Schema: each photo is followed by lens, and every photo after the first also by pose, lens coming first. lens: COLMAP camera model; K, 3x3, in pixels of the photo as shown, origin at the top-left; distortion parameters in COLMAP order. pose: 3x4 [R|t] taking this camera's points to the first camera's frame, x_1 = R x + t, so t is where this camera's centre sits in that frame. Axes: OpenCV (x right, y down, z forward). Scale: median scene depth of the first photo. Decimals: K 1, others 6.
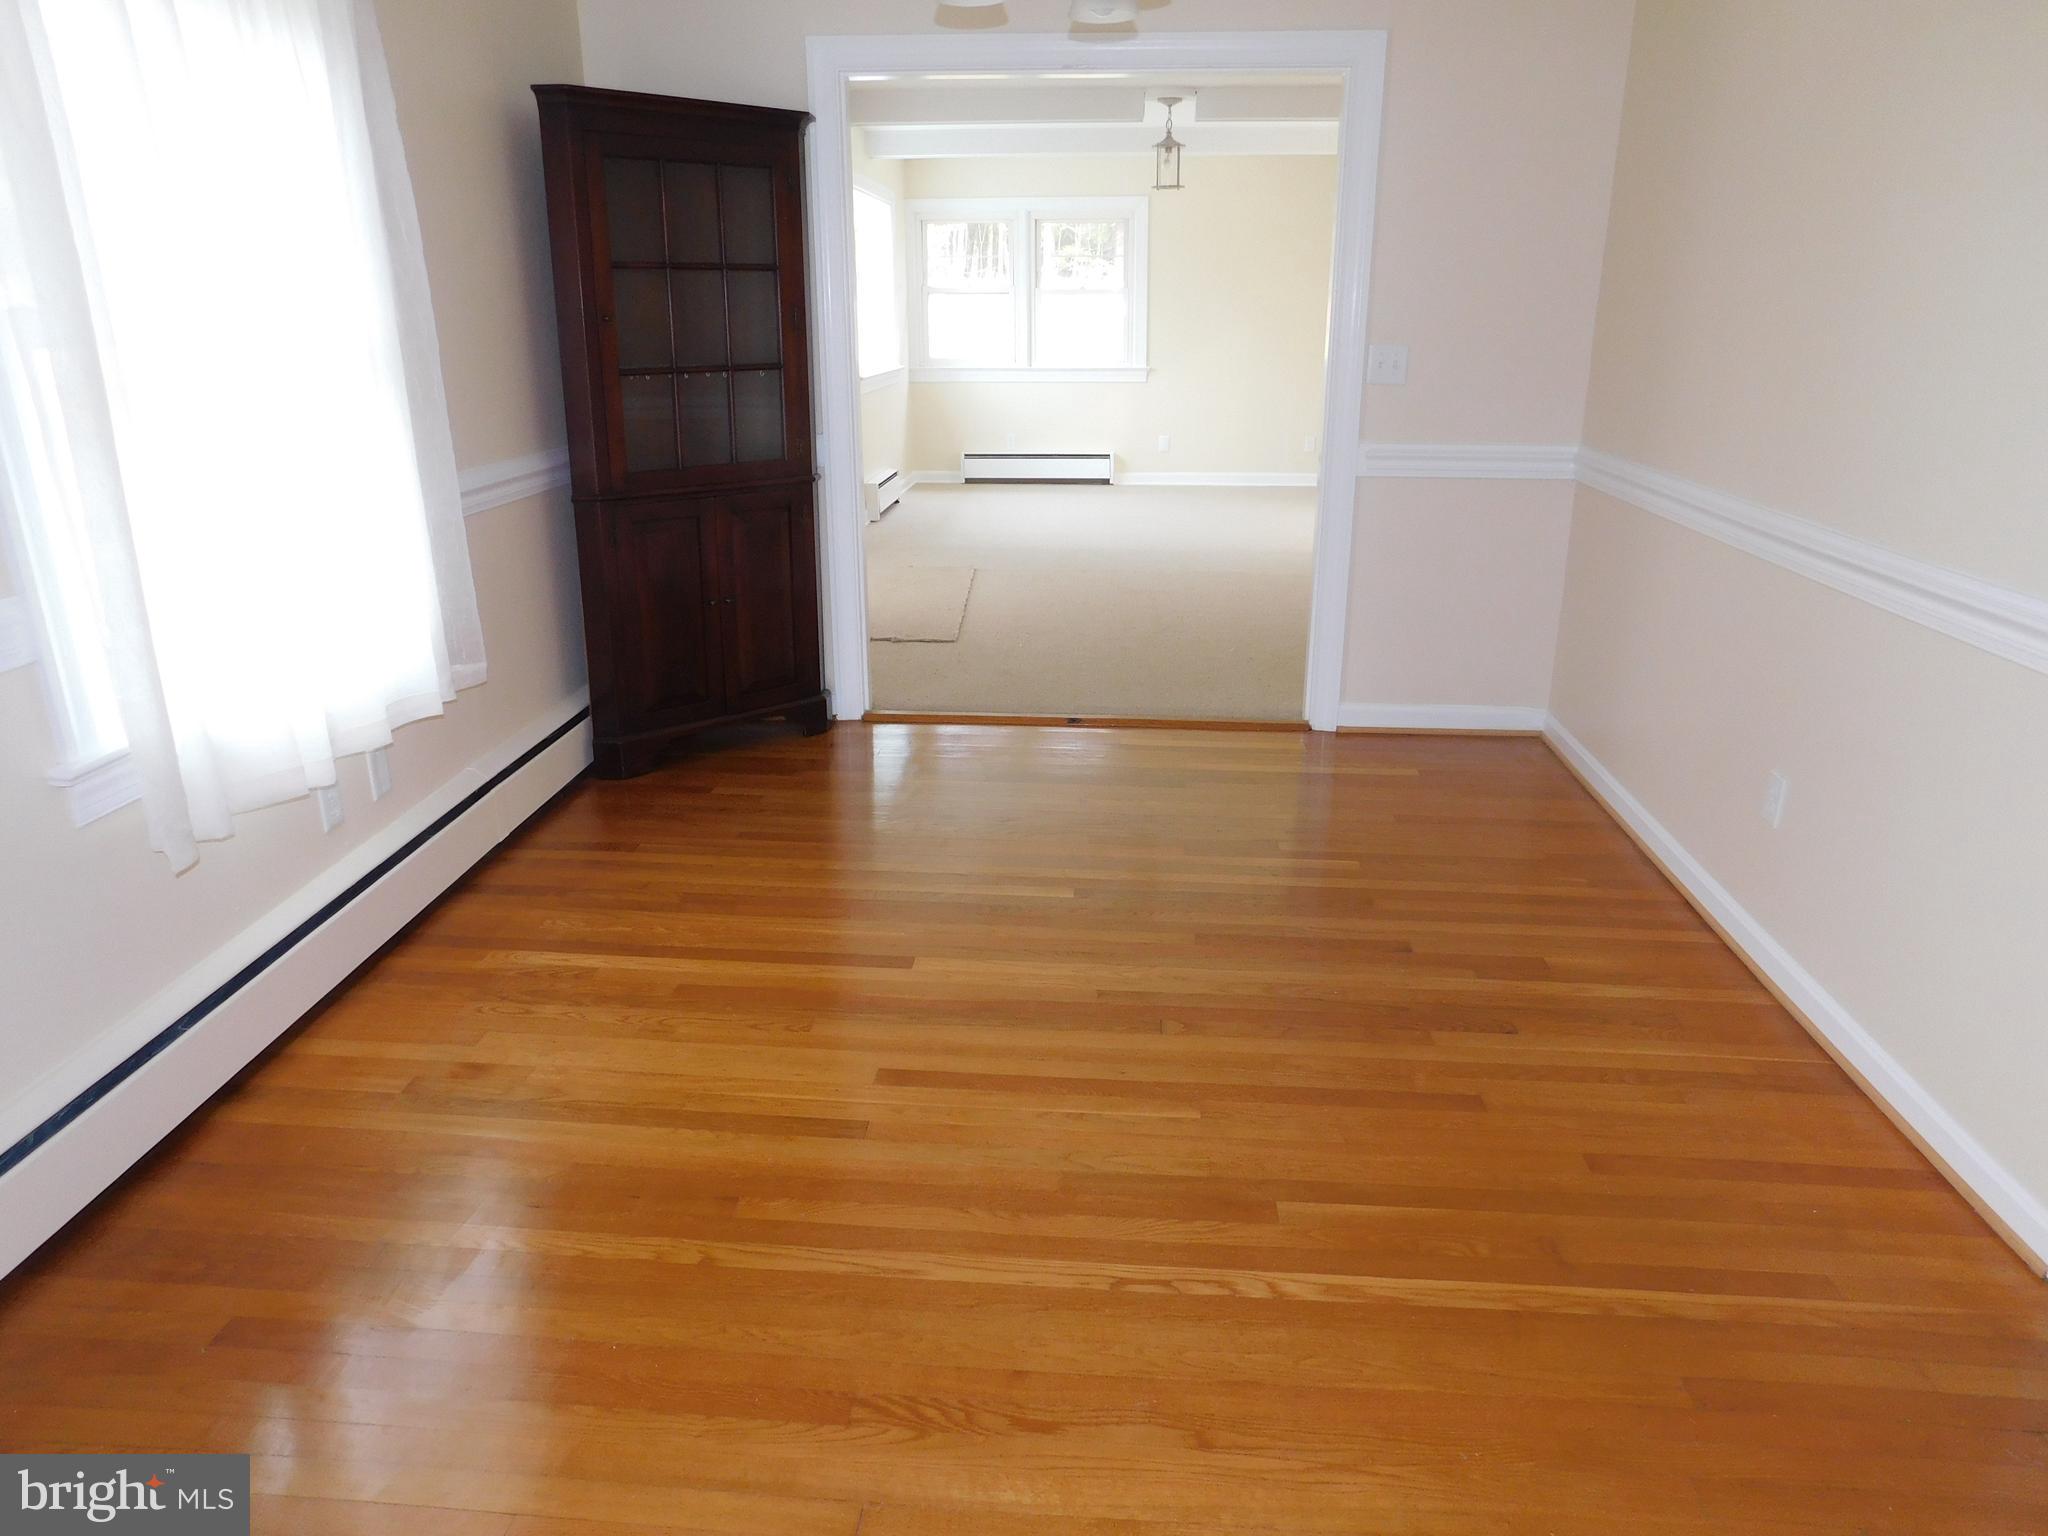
lens RADIAL K [[1387.0, 0, 1024.0], [0, 1387.0, 768.0], [0, 0, 1]] dist [-0.074399, 0.066272]
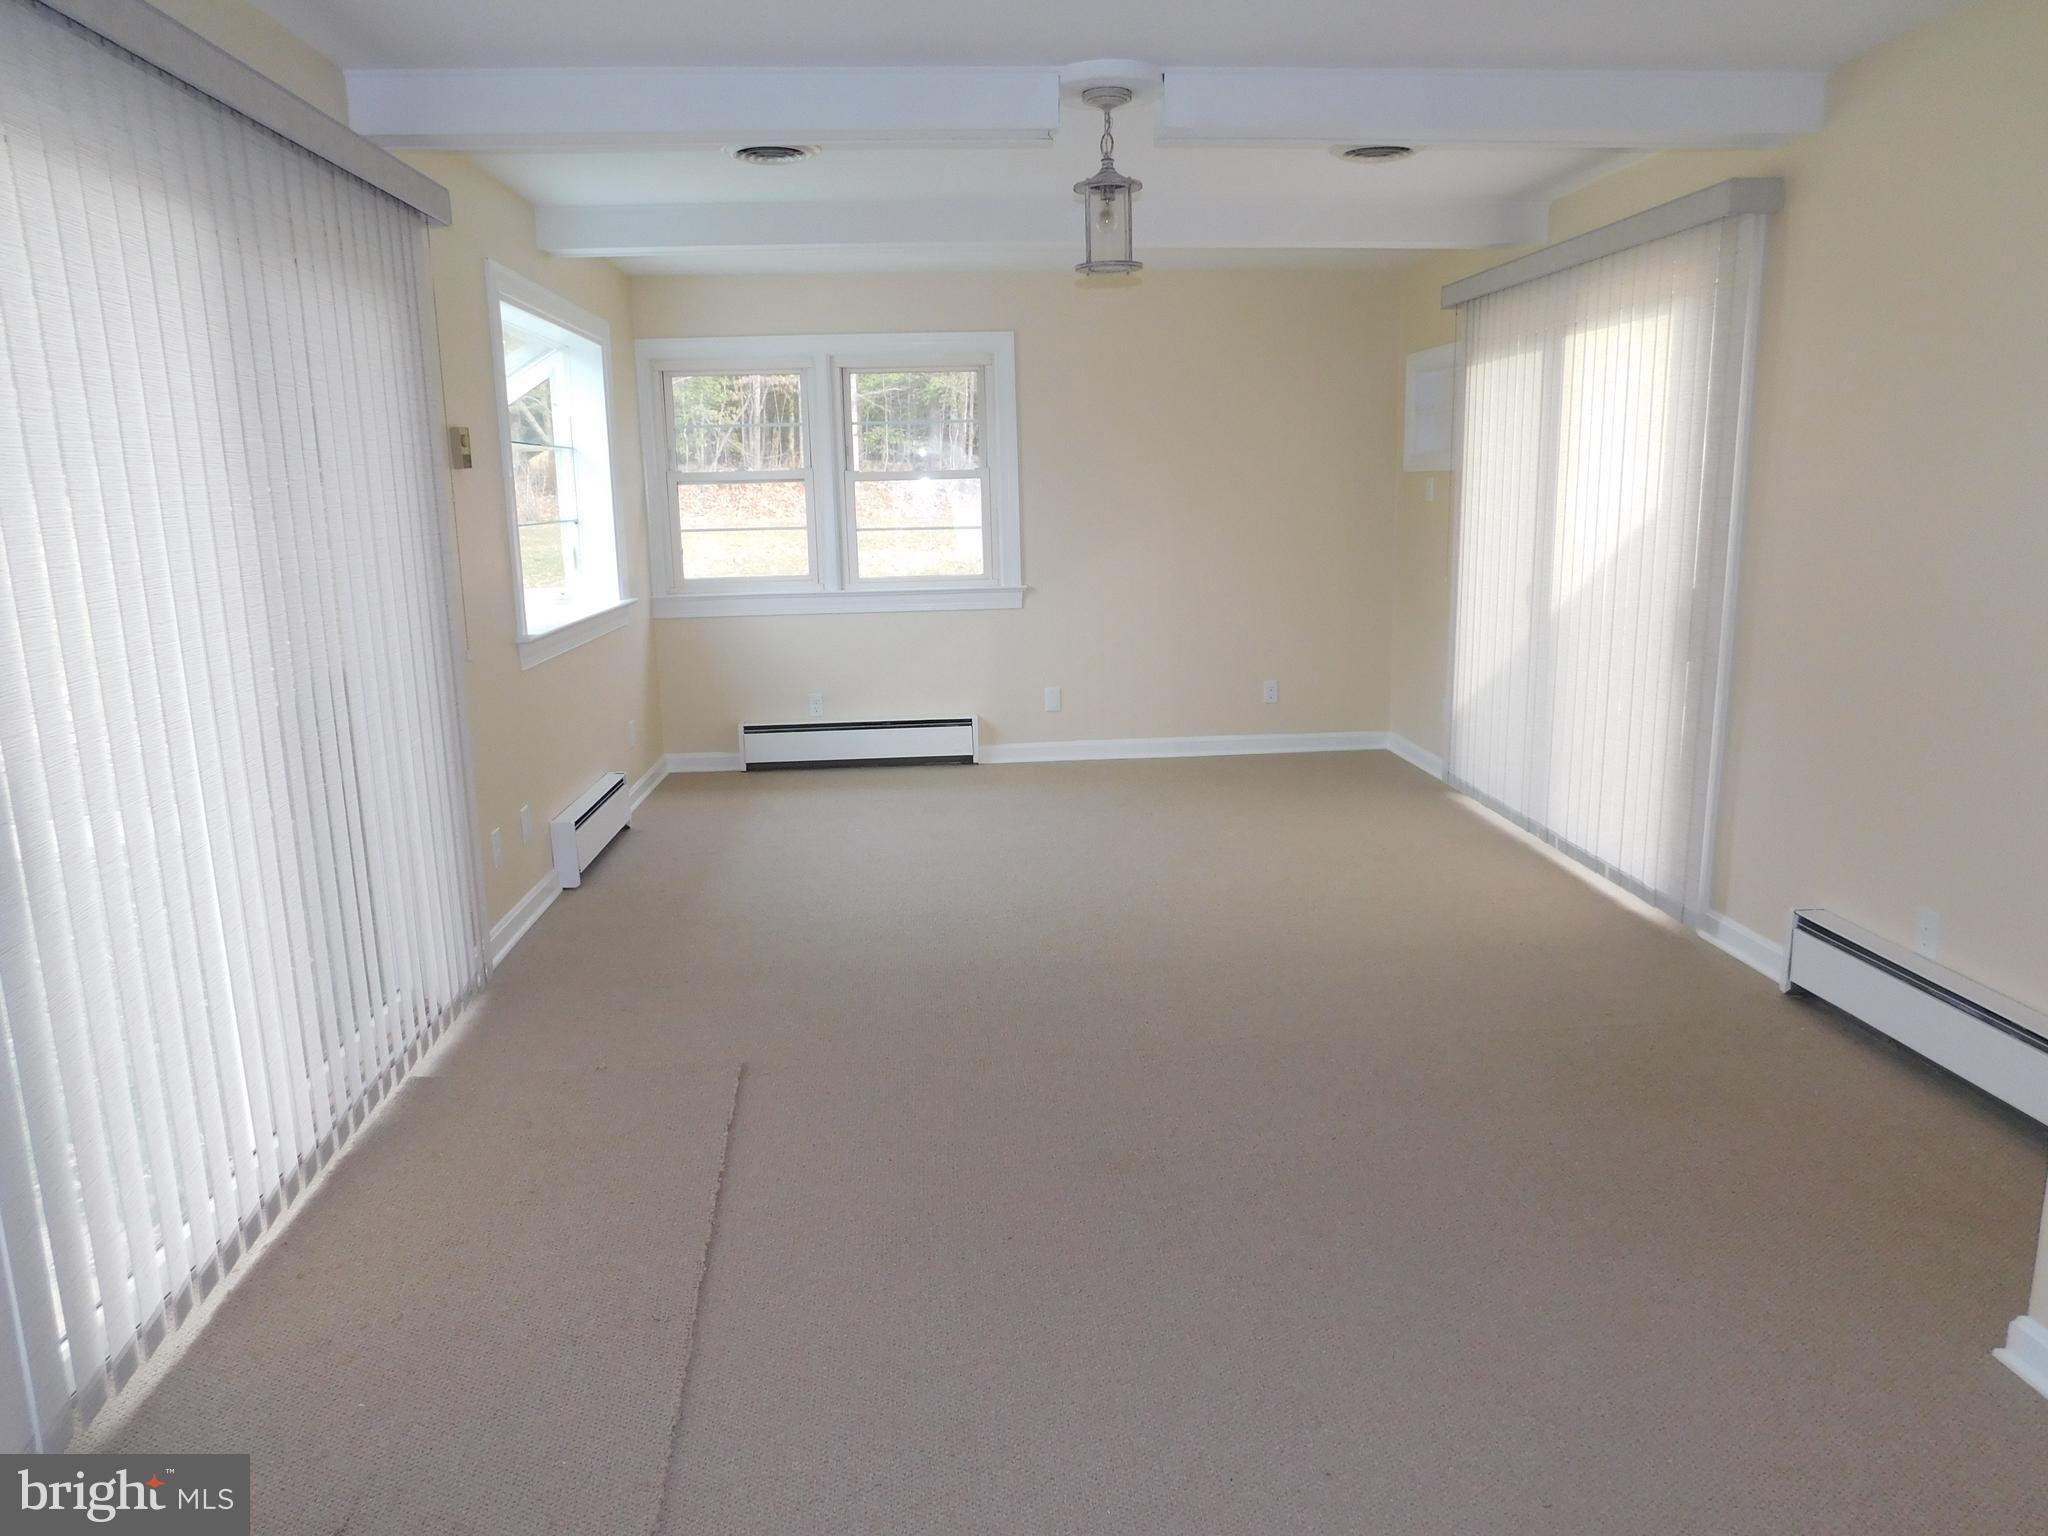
lens RADIAL K [[1348.4, 0, 1024.0], [0, 1348.4, 768.0], [0, 0, 1]] dist [-0.057954, 0.045843]
pose [[0.990029, -0.042615, 0.134262, 0.000526], [0.058353, 0.991585, -0.115557, -0.136776], [-0.128208, 0.122240, 0.984185, 0.397304]]
